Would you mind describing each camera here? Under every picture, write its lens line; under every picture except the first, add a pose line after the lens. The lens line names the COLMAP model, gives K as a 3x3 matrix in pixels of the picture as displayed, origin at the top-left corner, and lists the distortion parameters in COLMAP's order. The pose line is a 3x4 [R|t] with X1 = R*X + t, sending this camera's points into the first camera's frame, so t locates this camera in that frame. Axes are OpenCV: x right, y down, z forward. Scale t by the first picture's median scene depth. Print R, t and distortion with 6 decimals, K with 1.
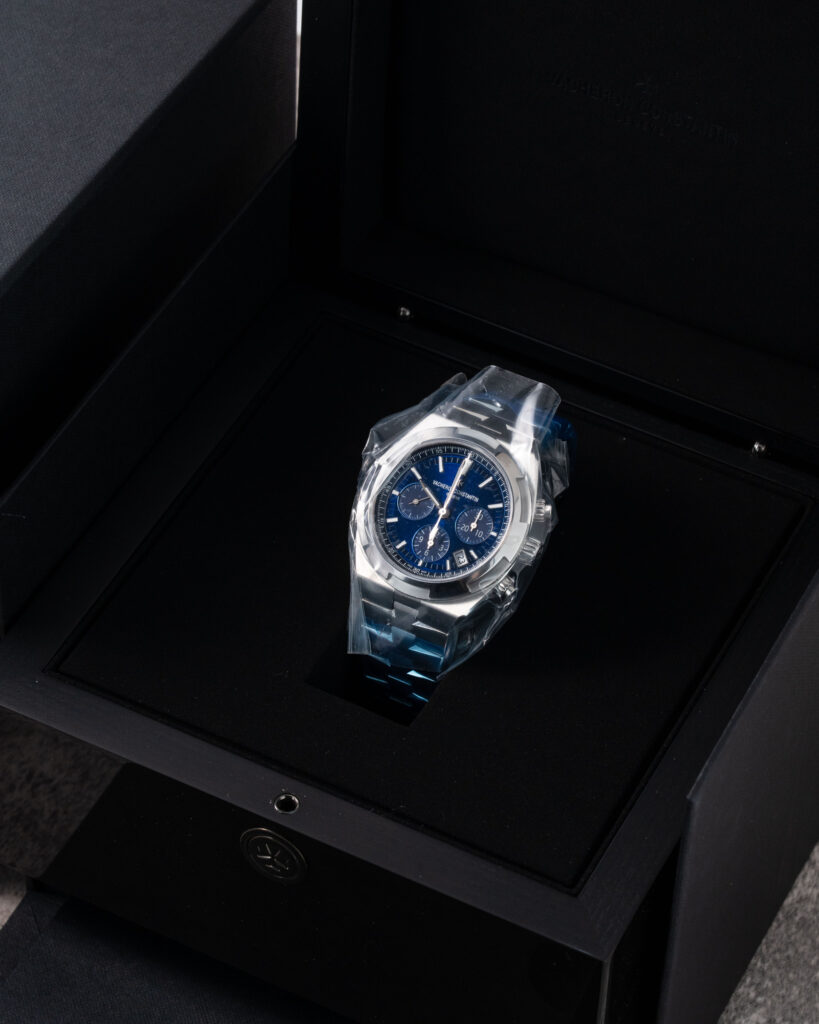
lens RADIAL K [[5250.3, 0, 409.5], [0, 5250.3, 512.0], [0, 0, 1]] dist [0.059137, 0.644908]
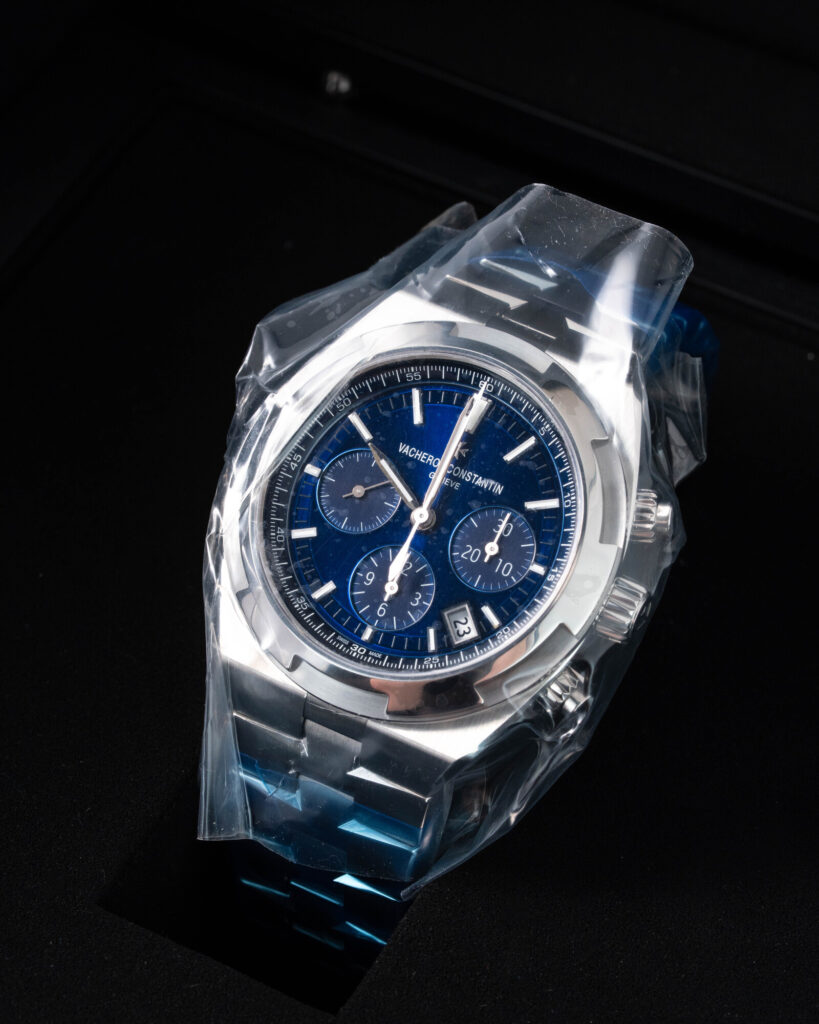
lens RADIAL K [[5250.3, 0, 409.5], [0, 5250.3, 512.0], [0, 0, 1]] dist [0.059137, 0.644908]
pose [[0.999808, 0.012834, 0.014832, -0.001026], [-0.012995, 0.999857, 0.010814, -0.005063], [-0.014691, -0.011005, 0.999832, 0.564798]]
